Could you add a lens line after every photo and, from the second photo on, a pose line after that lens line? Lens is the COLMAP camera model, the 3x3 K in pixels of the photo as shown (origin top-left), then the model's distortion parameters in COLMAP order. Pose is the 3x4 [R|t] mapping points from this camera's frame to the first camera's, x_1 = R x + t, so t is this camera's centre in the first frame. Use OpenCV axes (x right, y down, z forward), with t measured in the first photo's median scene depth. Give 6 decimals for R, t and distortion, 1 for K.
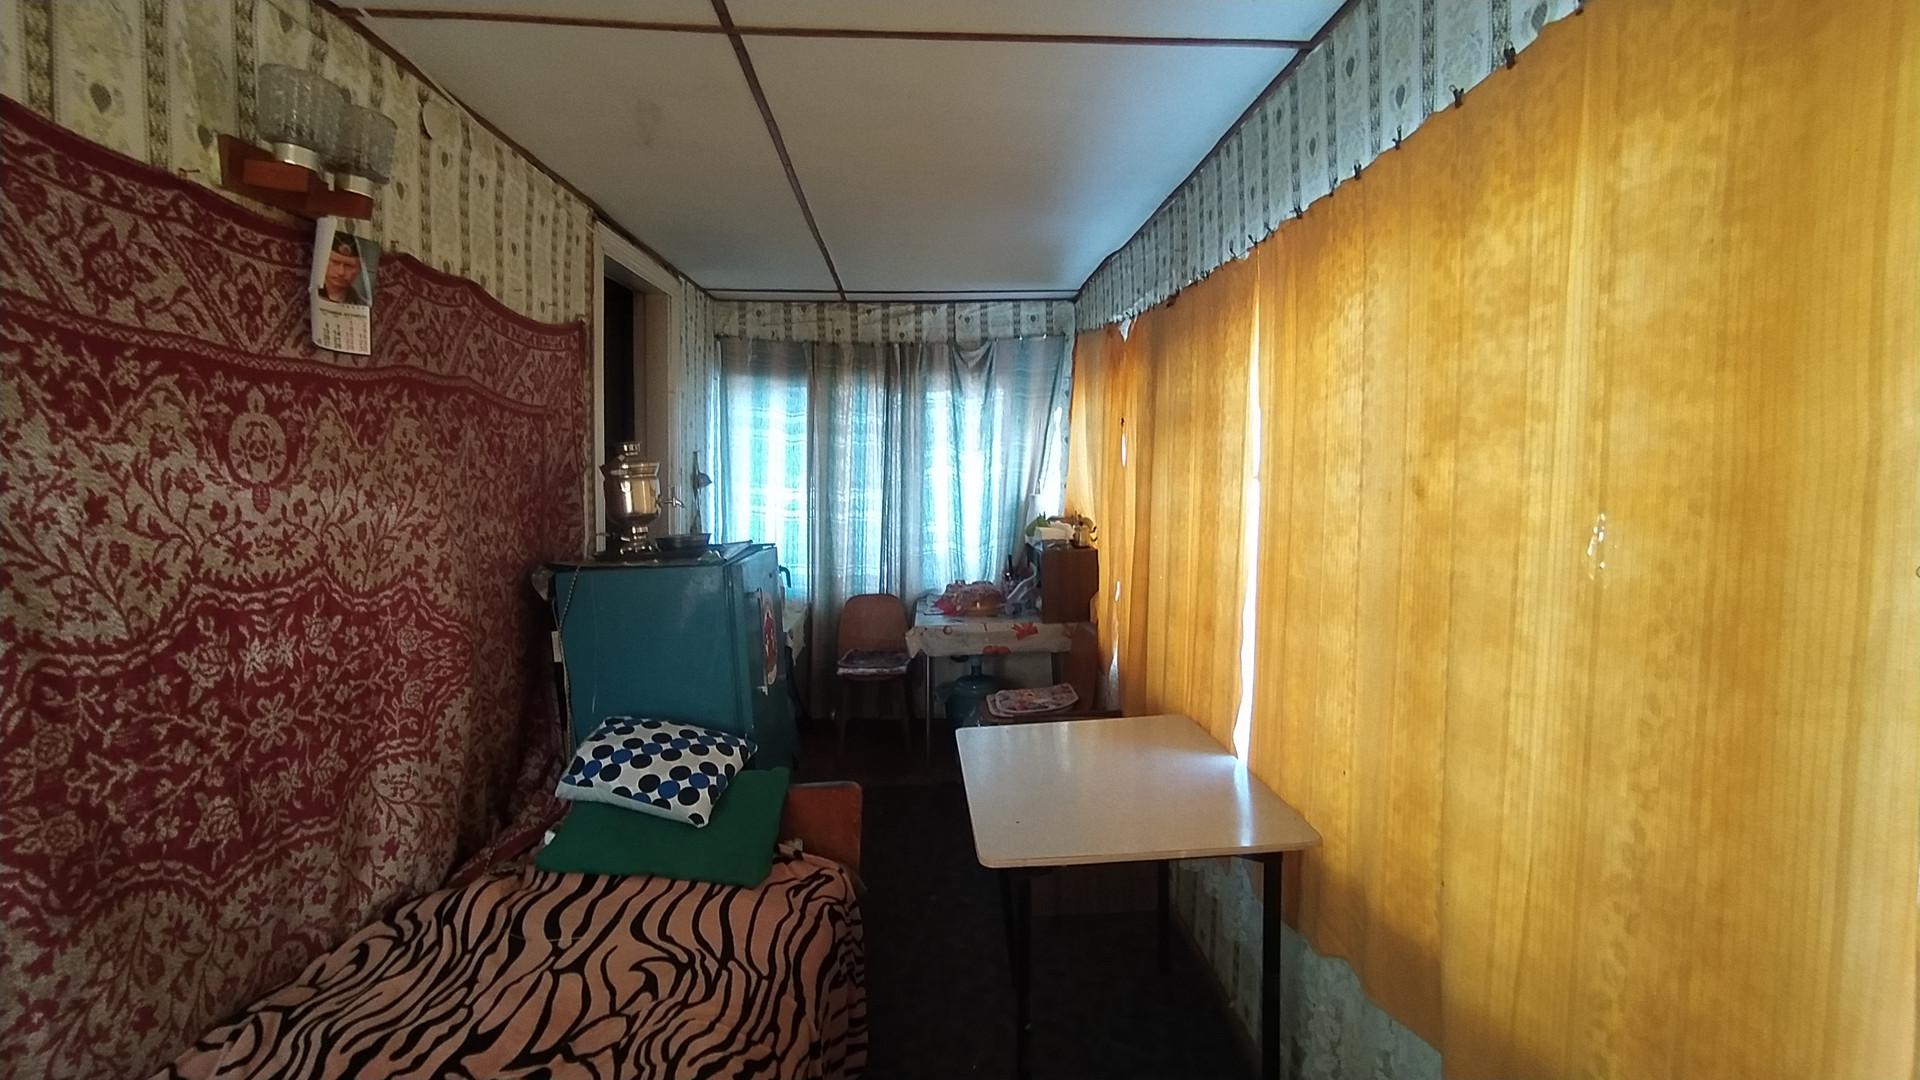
lens RADIAL K [[884.5, 0, 960.0], [0, 884.5, 540.0], [0, 0, 1]] dist [-0.042076, 0.027098]
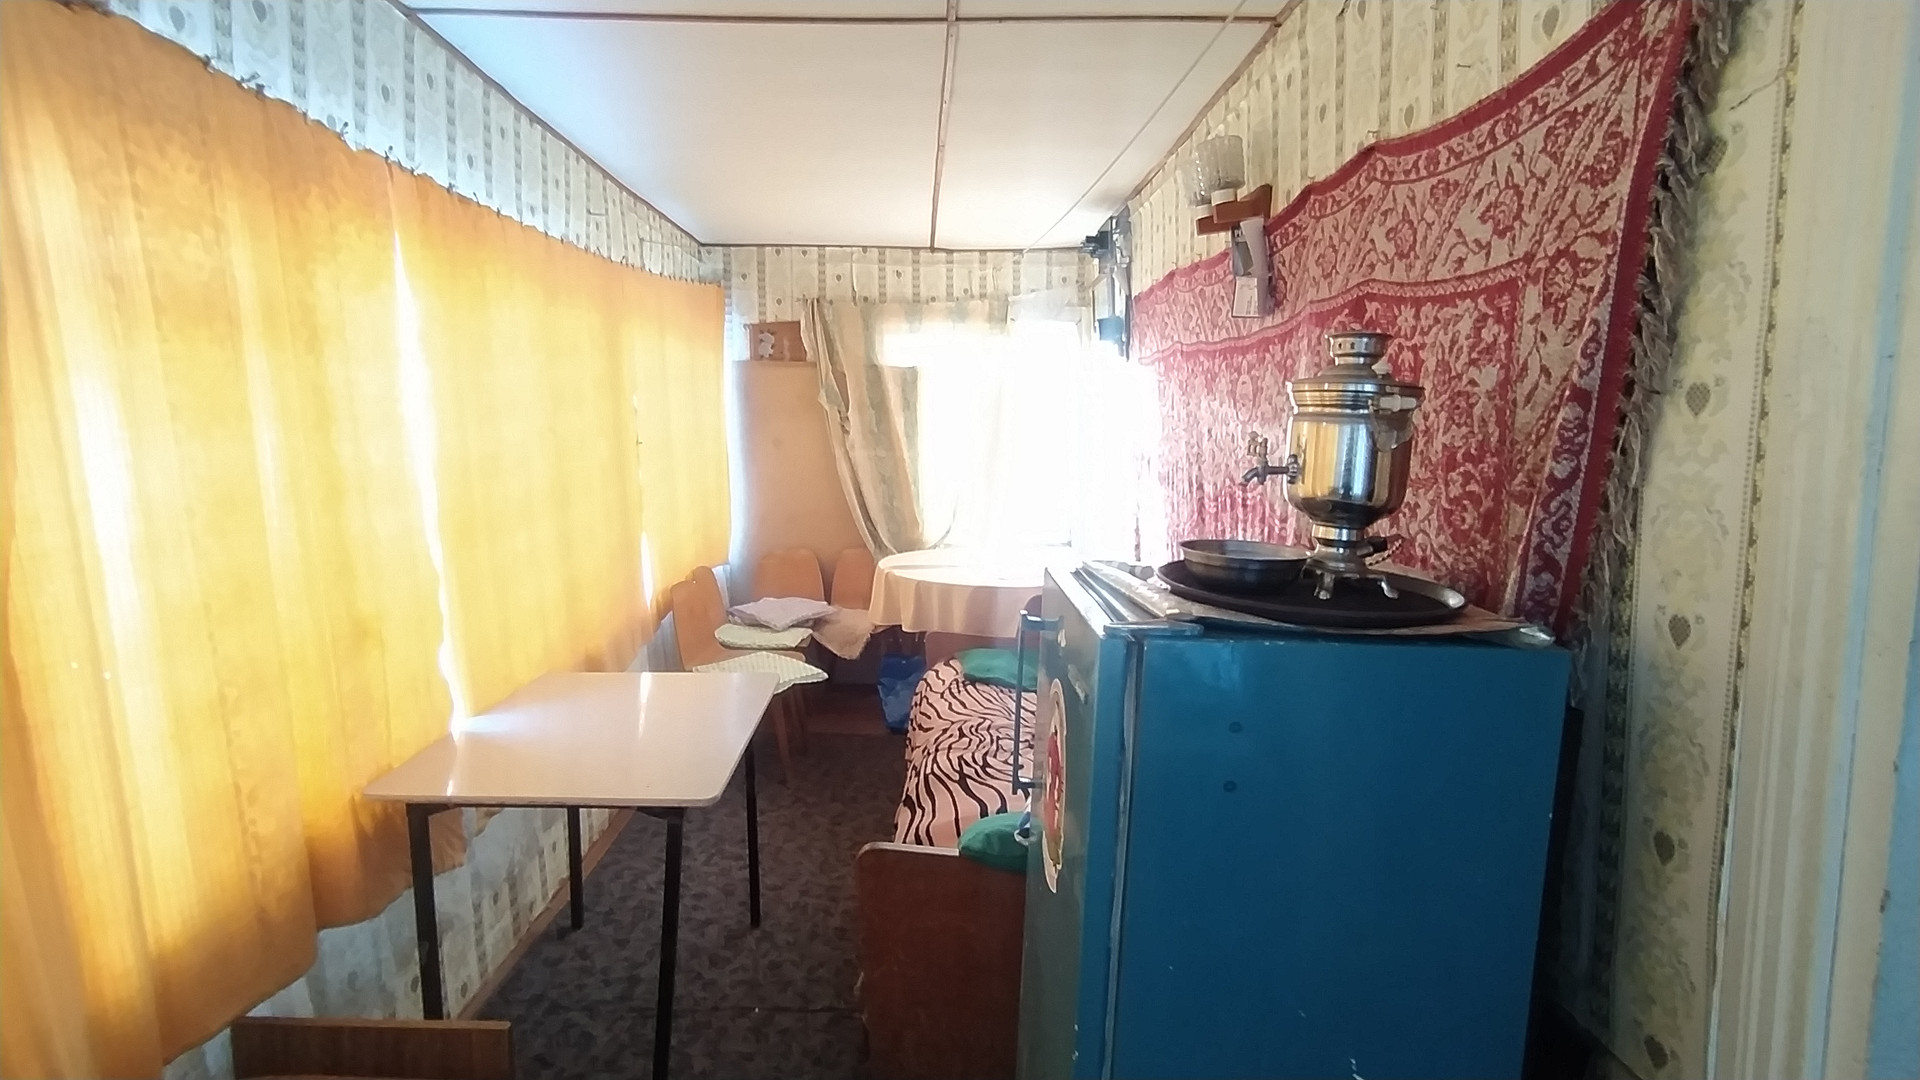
lens RADIAL K [[884.5, 0, 960.0], [0, 884.5, 540.0], [0, 0, 1]] dist [-0.042076, 0.027098]
pose [[-0.999955, 0.007836, 0.005372, -0.269241], [0.008762, 0.979216, 0.202630, -0.154096], [-0.003672, 0.202668, -0.979241, 2.208043]]
